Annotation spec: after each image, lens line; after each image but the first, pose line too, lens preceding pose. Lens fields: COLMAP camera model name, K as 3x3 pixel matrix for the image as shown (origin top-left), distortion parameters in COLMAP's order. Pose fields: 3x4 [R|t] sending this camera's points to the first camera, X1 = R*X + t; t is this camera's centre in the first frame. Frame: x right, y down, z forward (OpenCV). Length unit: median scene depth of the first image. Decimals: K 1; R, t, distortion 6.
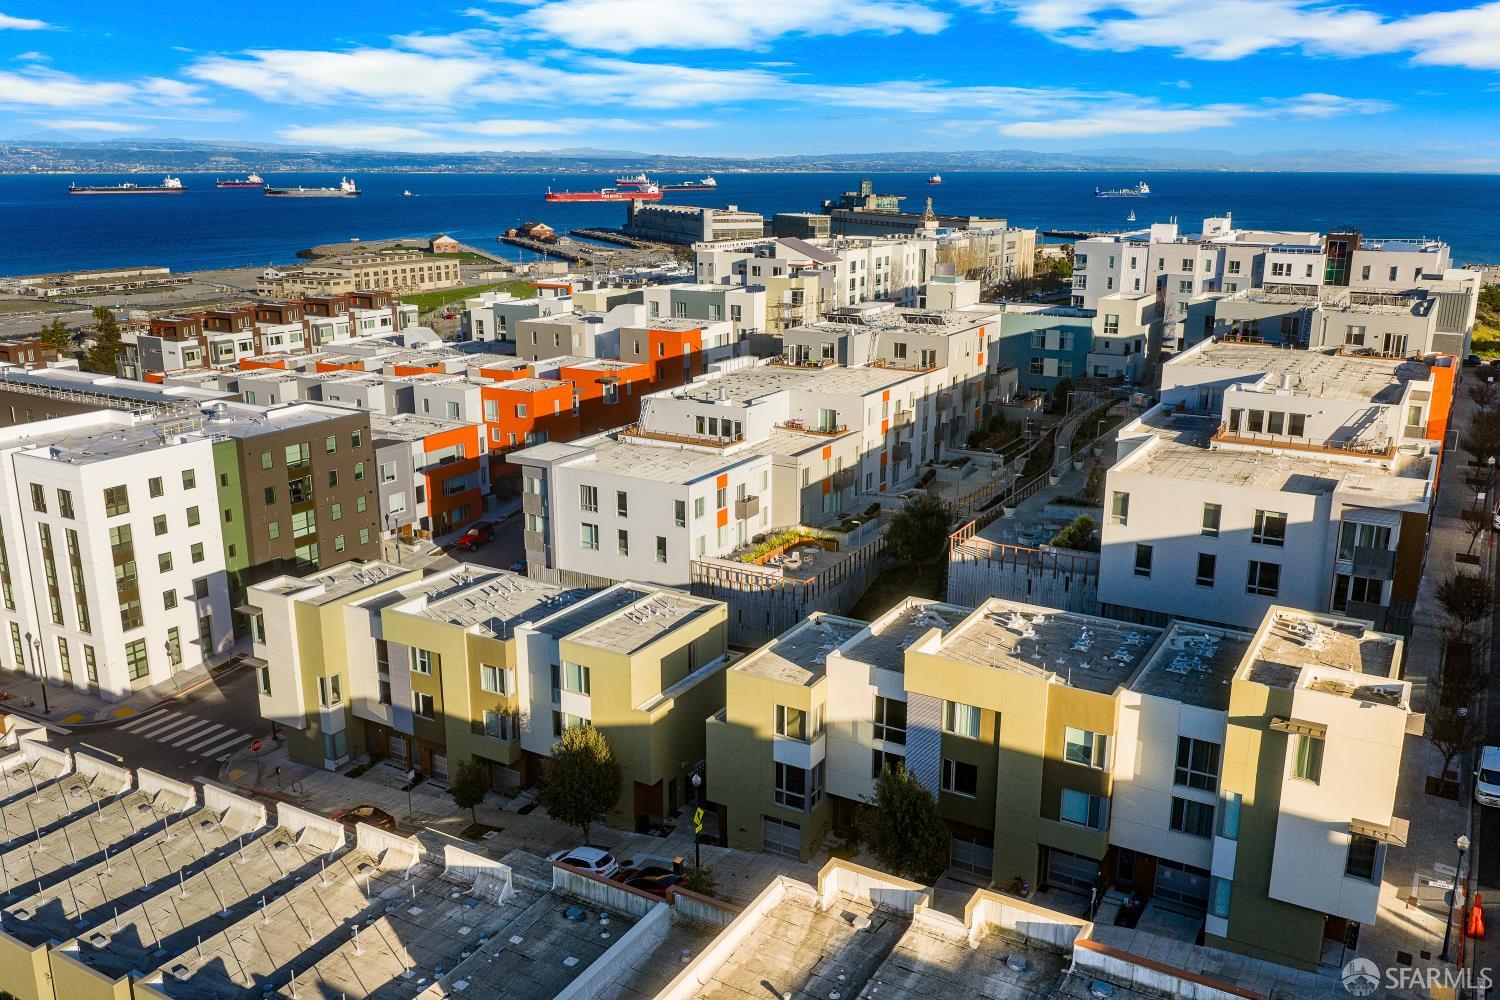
lens RADIAL K [[1235.9, 0, 750.0], [0, 1235.9, 500.0], [0, 0, 1]] dist [0.015679, -0.037195]
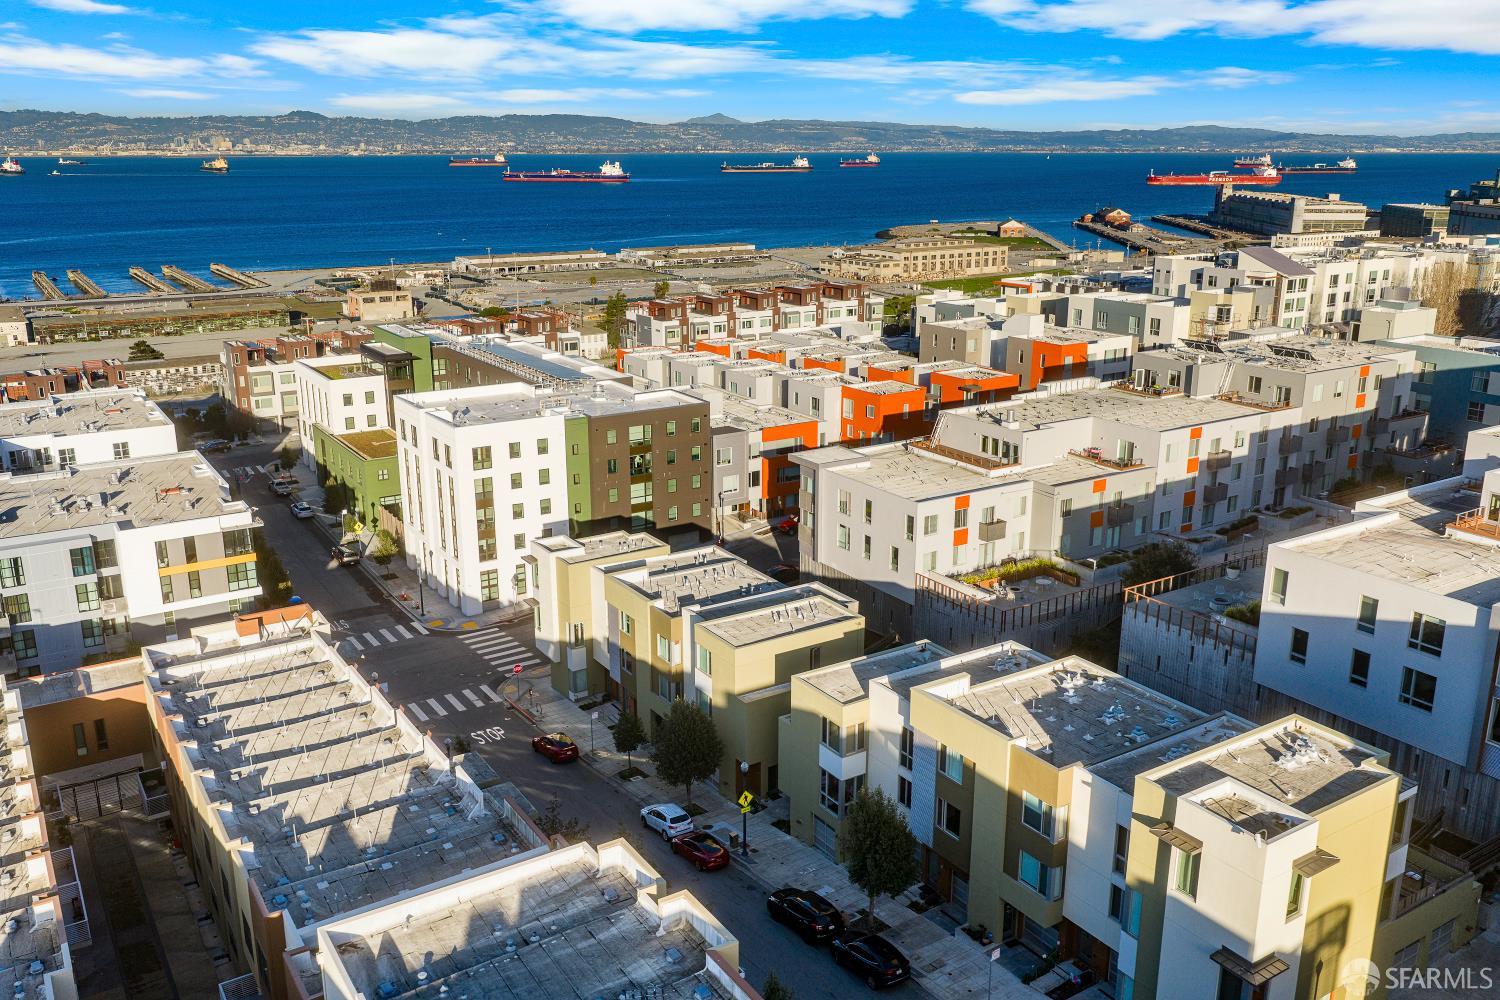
lens RADIAL K [[1235.9, 0, 750.0], [0, 1235.9, 500.0], [0, 0, 1]] dist [0.015679, -0.037195]
pose [[0.890148, 0.123516, -0.438612, 0.236103], [-0.116390, 0.992263, 0.043218, -0.035381], [0.440557, 0.012579, 0.897637, -0.007018]]
